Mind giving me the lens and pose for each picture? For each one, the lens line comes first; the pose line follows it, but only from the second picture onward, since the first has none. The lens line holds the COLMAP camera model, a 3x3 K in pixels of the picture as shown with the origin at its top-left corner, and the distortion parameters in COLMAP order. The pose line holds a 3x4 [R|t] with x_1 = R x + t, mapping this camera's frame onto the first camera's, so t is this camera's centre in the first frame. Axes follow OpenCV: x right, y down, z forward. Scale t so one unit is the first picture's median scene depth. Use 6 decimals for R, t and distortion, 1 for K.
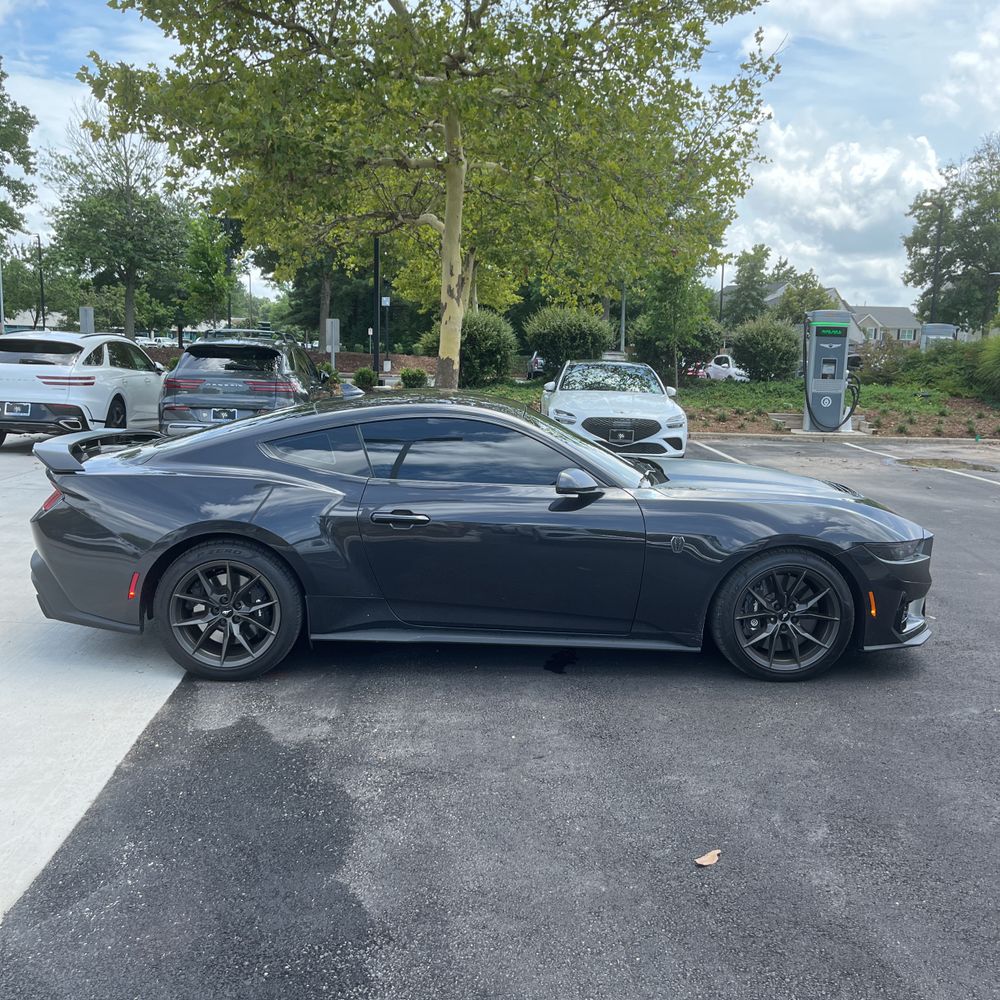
lens RADIAL K [[1015.4, 0, 485.5], [0, 1015.4, 496.5], [0, 0, 1]] dist [0.011615, 0.000000]
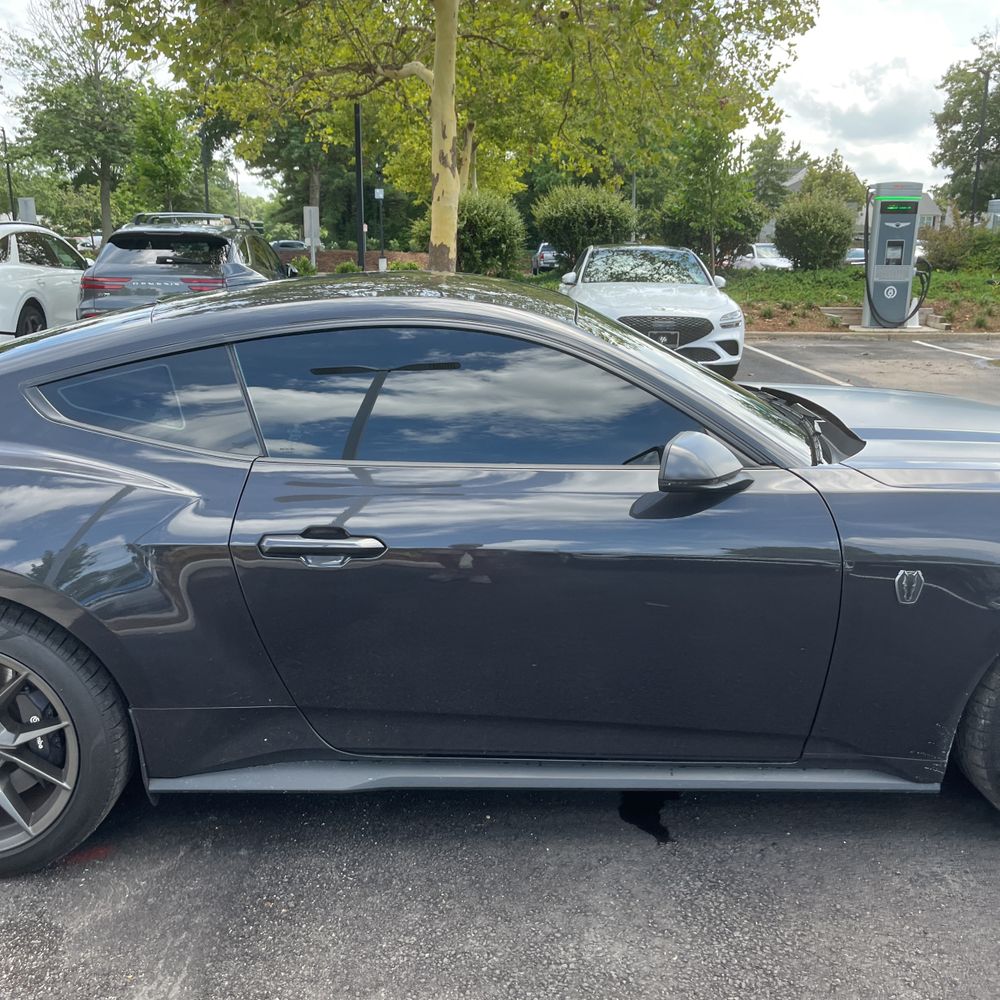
lens RADIAL K [[1015.4, 0, 494.3], [0, 1015.4, 497.7], [0, 0, 1]] dist [0.011615, 0.000000]
pose [[0.999807, -0.019481, 0.002393, -0.001704], [0.019155, 0.995057, 0.097443, -0.015271], [-0.004279, -0.097379, 0.995238, 0.183116]]
